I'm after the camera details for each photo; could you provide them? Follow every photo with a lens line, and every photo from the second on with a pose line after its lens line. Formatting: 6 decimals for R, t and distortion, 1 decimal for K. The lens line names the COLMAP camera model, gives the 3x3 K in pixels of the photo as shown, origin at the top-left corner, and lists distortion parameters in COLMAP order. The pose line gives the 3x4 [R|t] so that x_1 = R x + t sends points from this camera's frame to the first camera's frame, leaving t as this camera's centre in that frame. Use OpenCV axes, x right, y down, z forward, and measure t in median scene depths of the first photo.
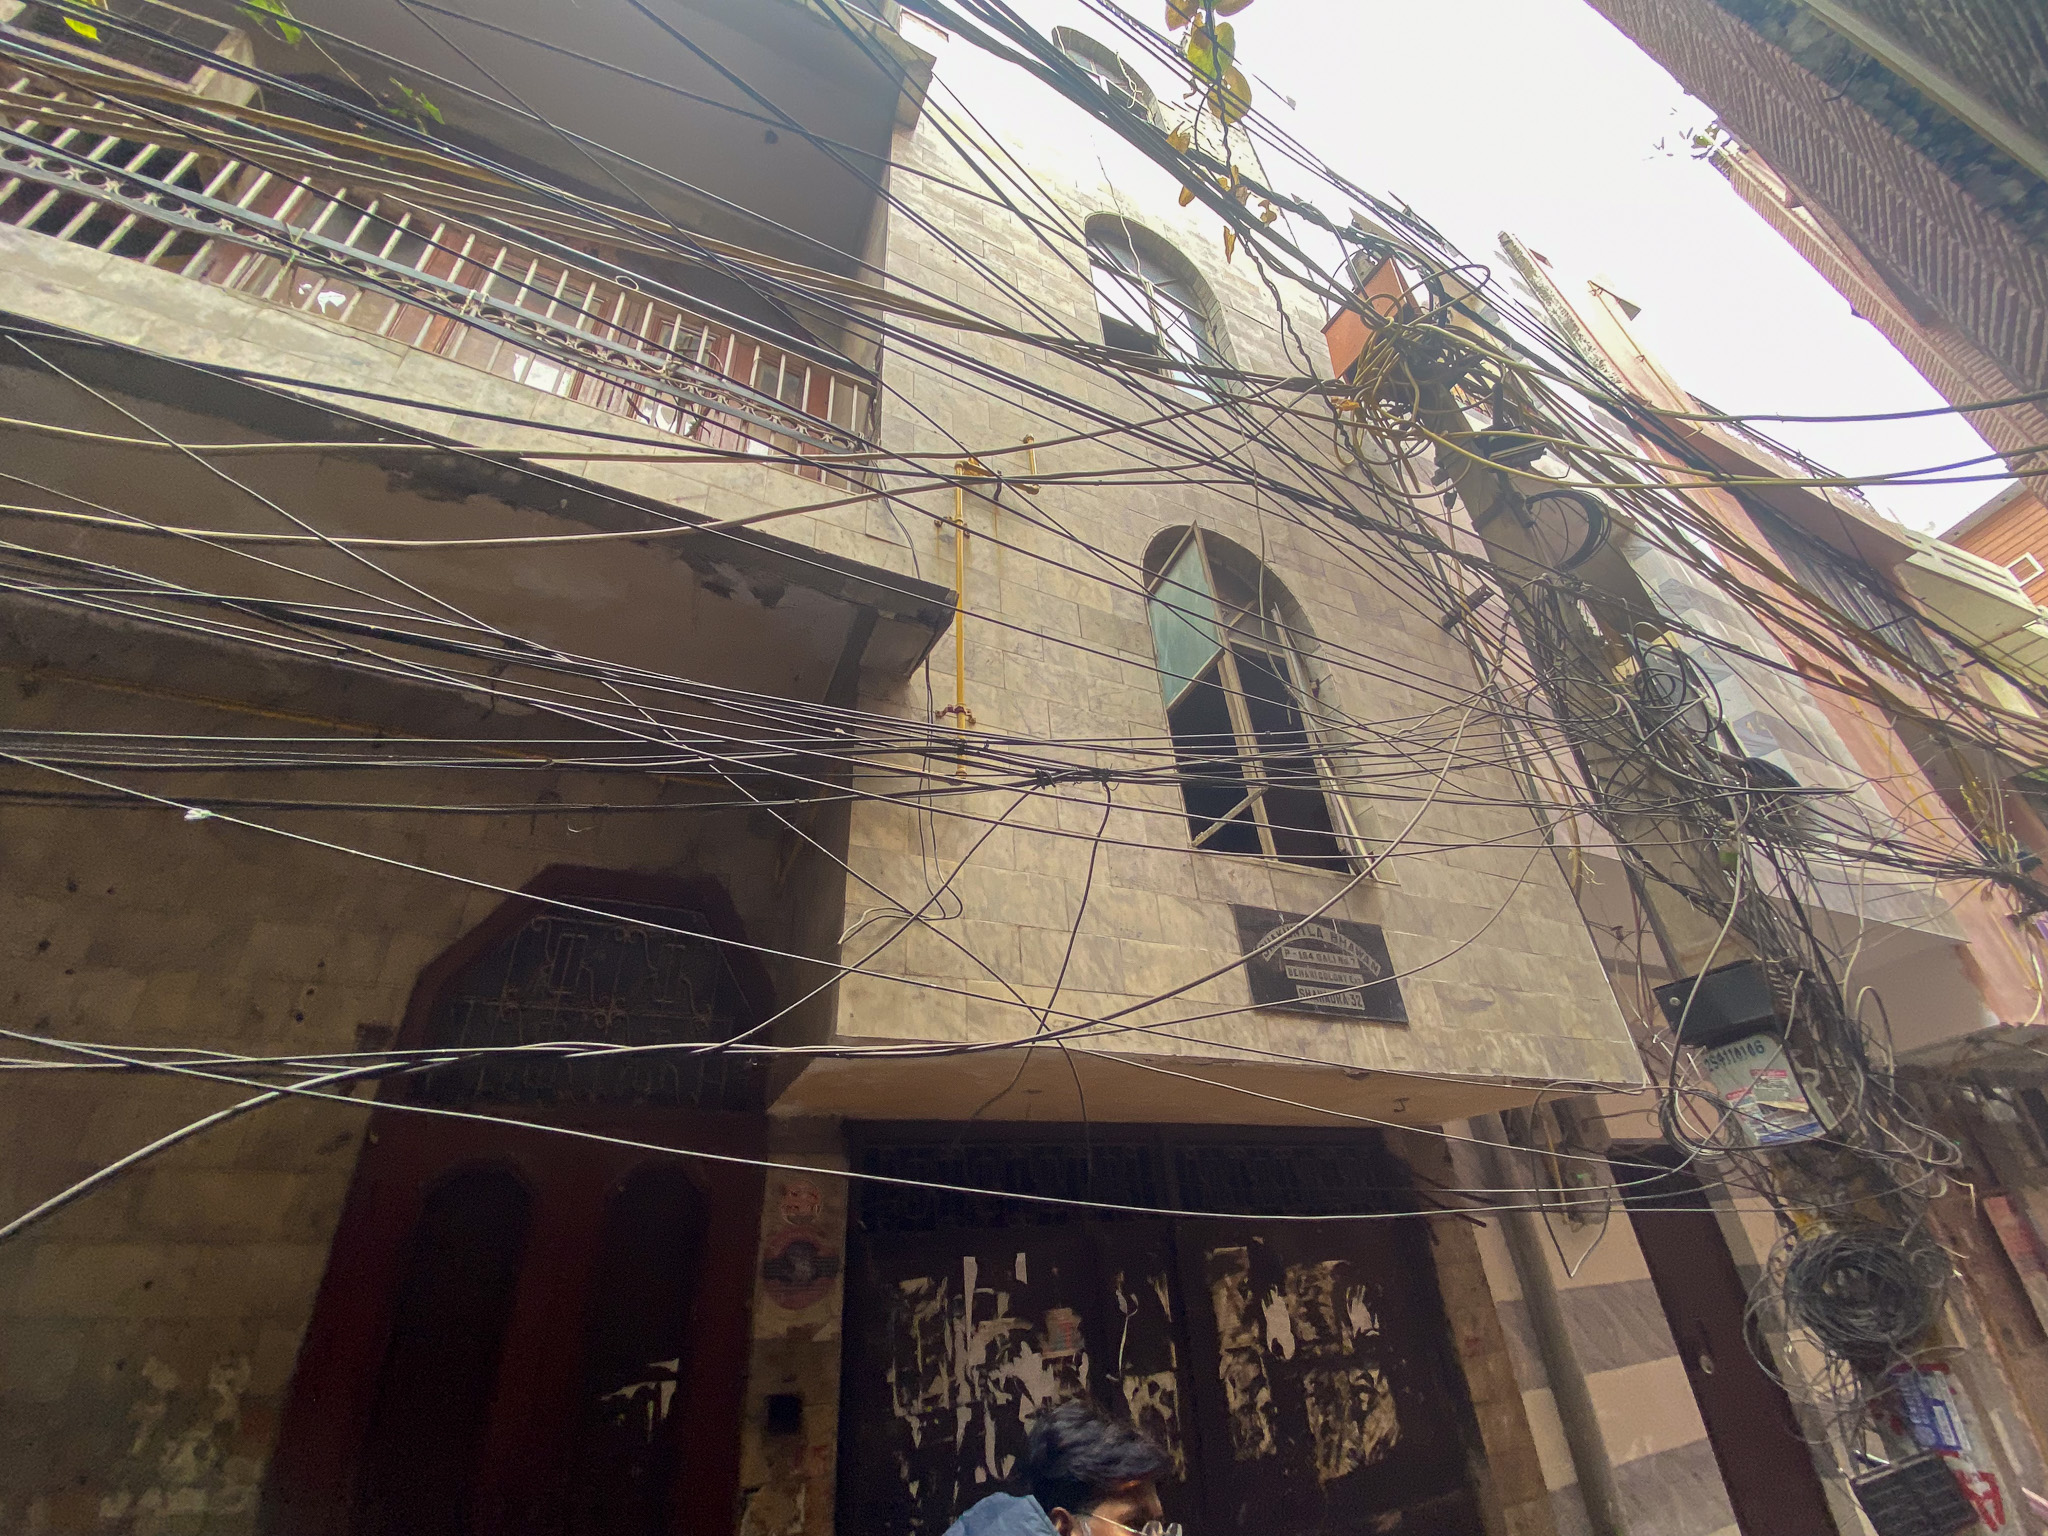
lens RADIAL K [[838.4, 0, 1020.9], [0, 838.4, 768.9], [0, 0, 1]] dist [0.013590, -0.016985]
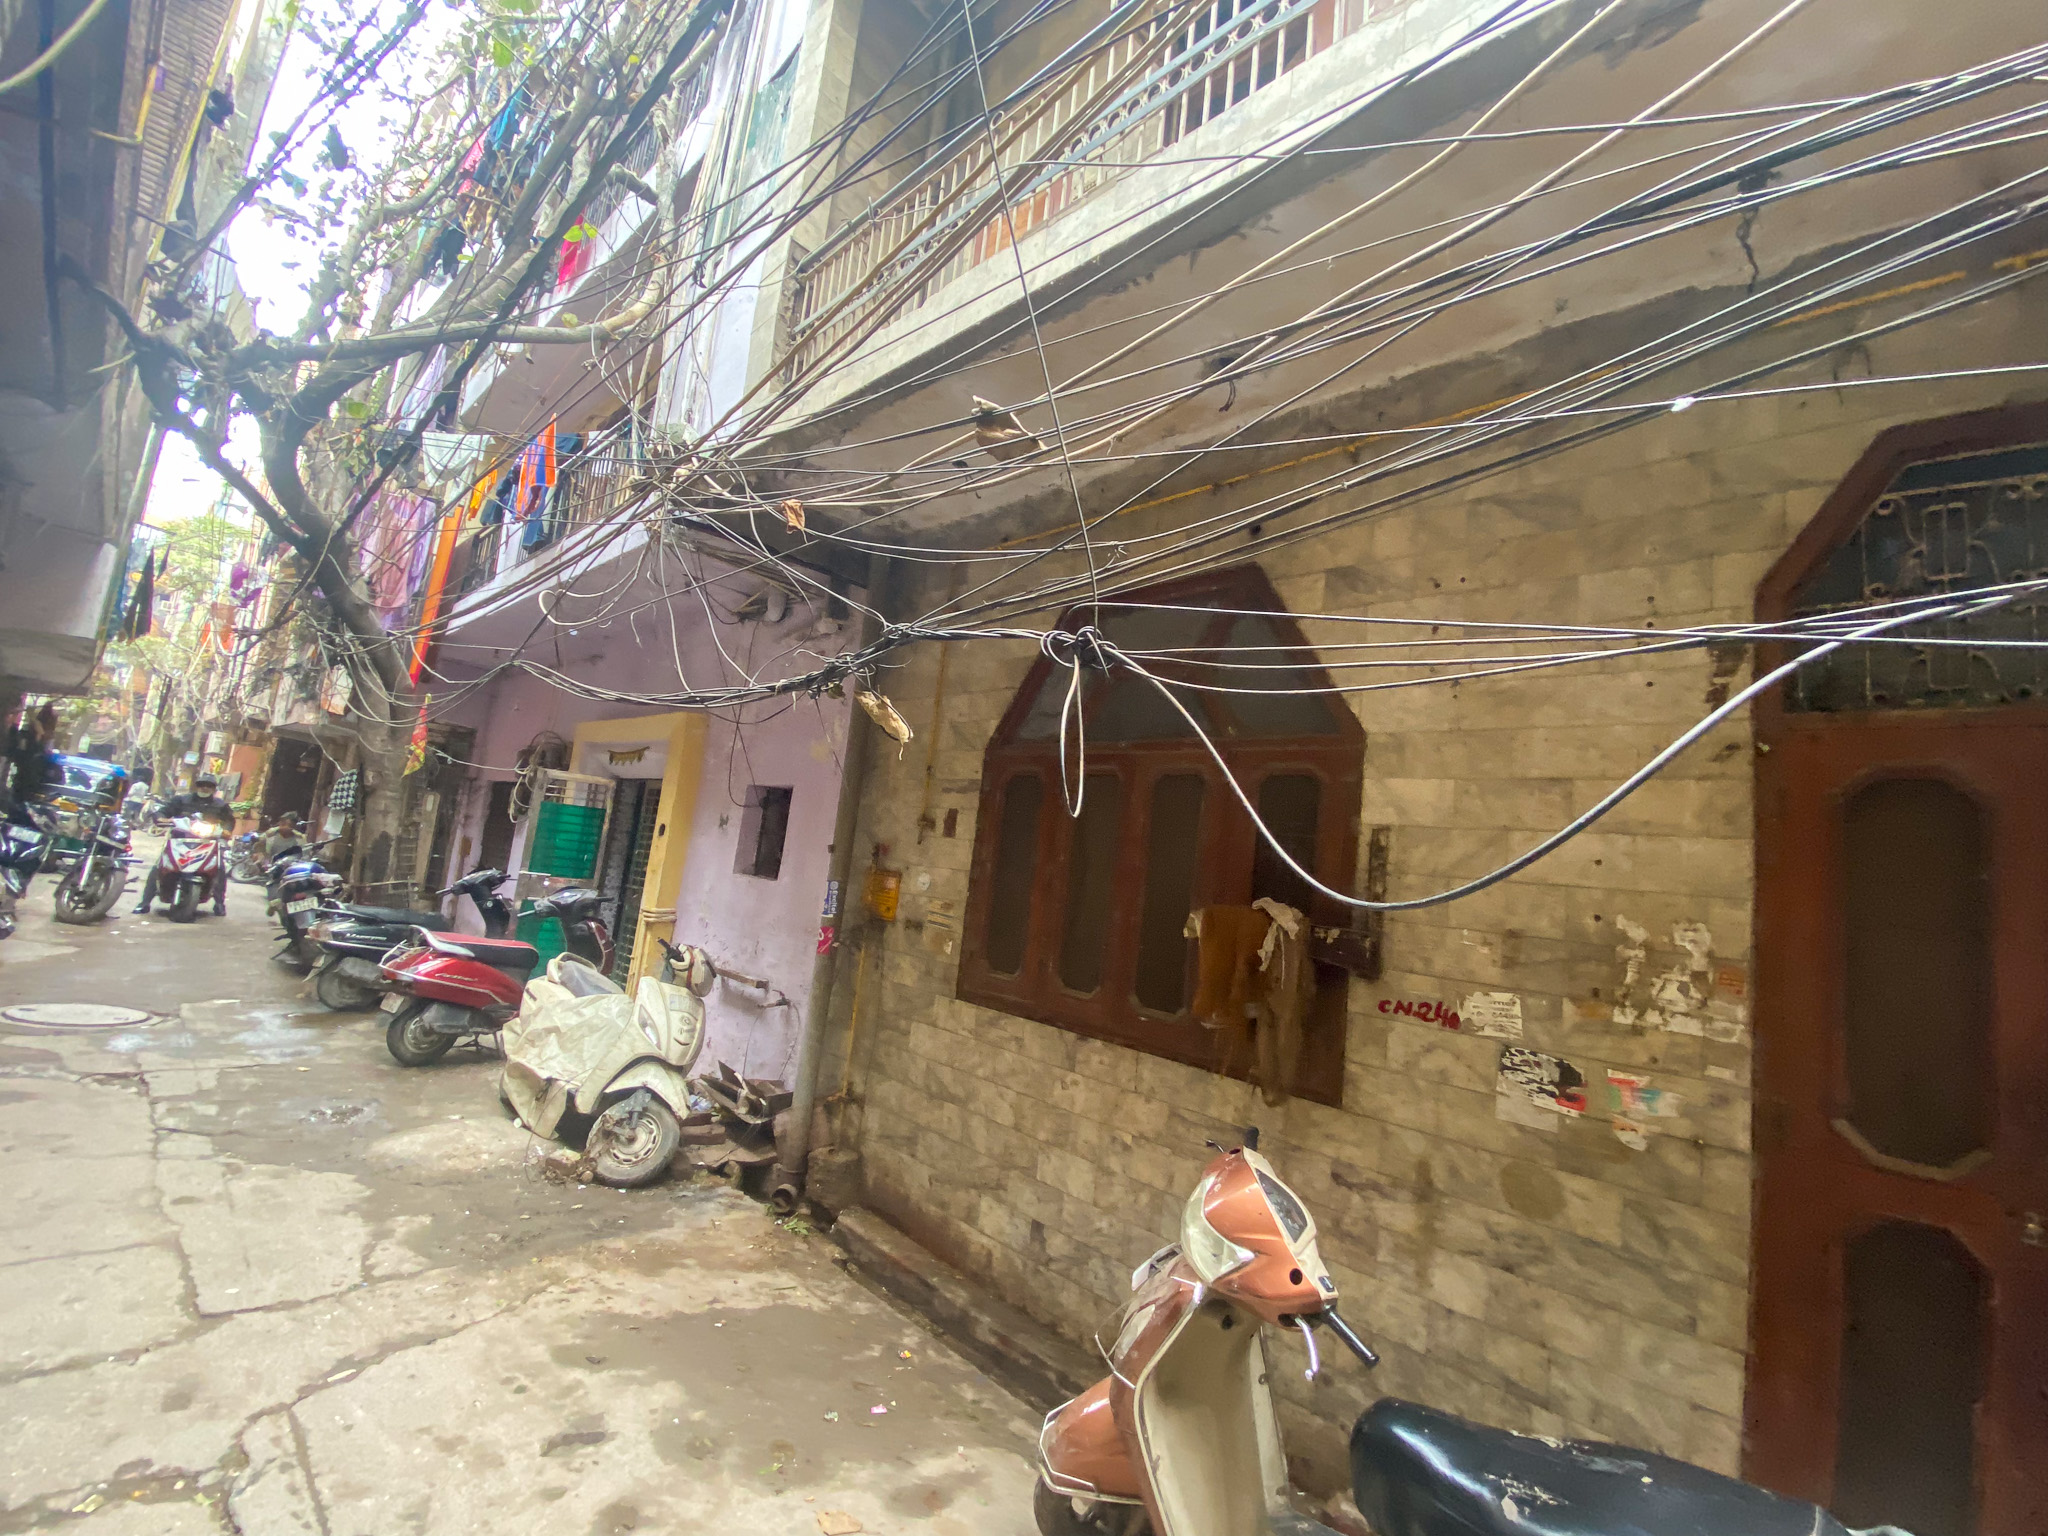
lens RADIAL K [[830.6, 0, 1019.1], [0, 830.6, 768.0], [0, 0, 1]] dist [0.016017, -0.019035]
pose [[0.319484, -0.024369, -0.947278, -0.088835], [0.378746, 0.919630, 0.104080, 0.016141], [0.868609, -0.392030, 0.303037, -0.070968]]
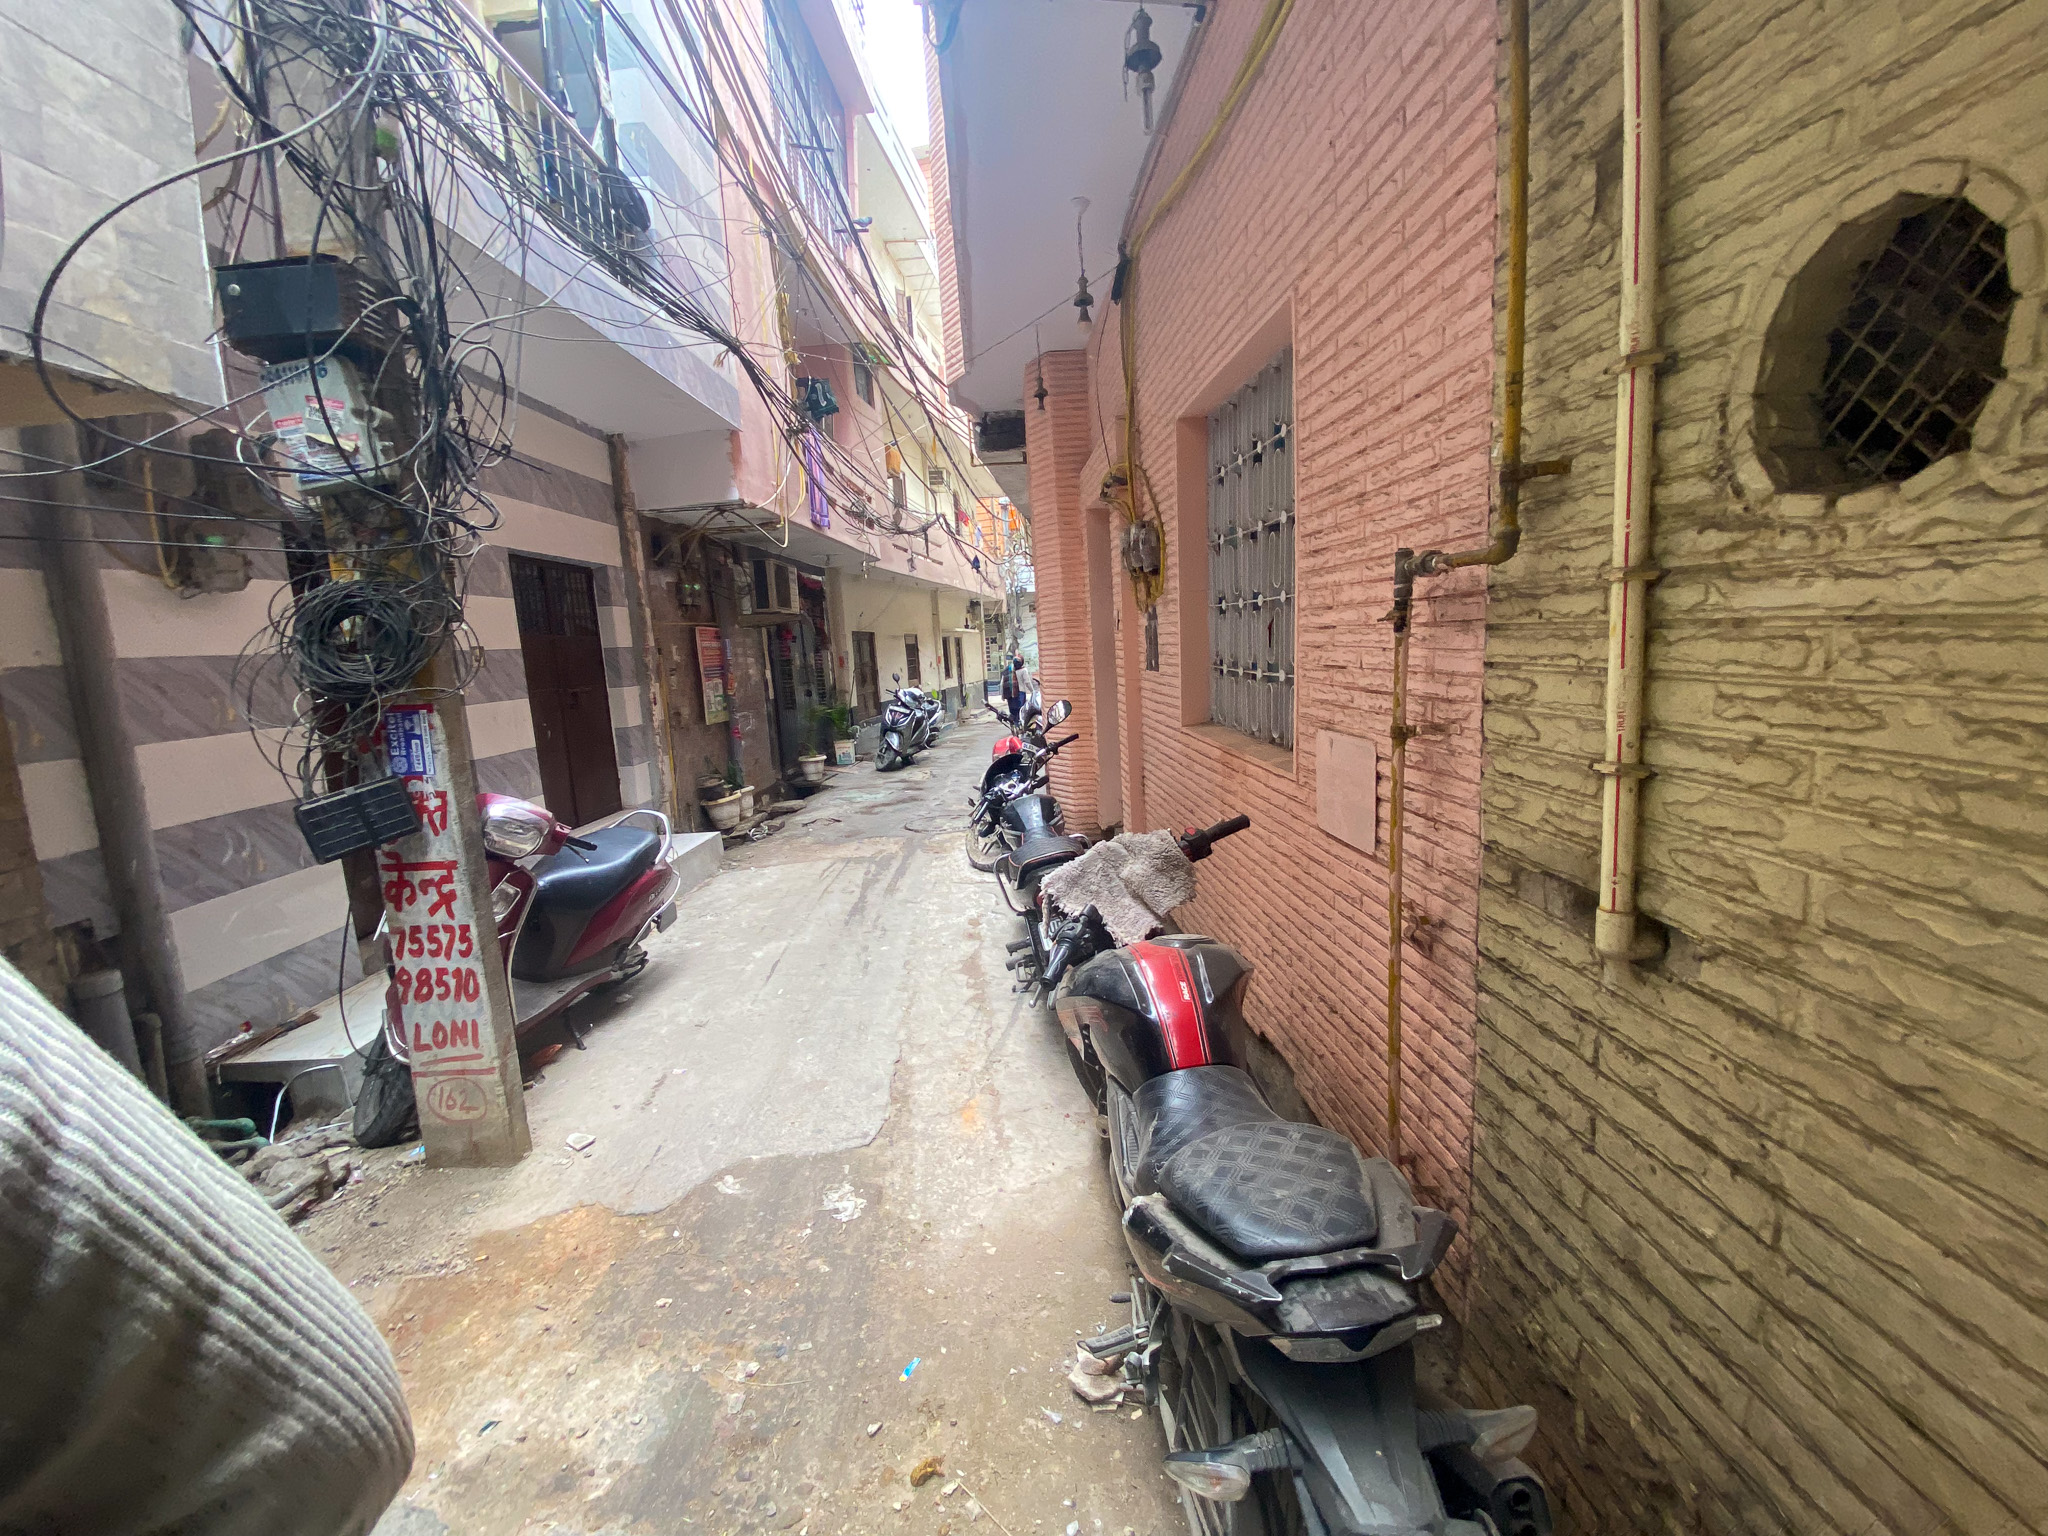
lens RADIAL K [[816.9, 0, 1015.1], [0, 816.9, 768.7], [0, 0, 1]] dist [0.041355, -0.031852]
pose [[0.467833, -0.104085, 0.877666, 0.439383], [-0.435260, 0.837135, 0.331290, 0.096334], [-0.769208, -0.537002, 0.346335, 0.000395]]
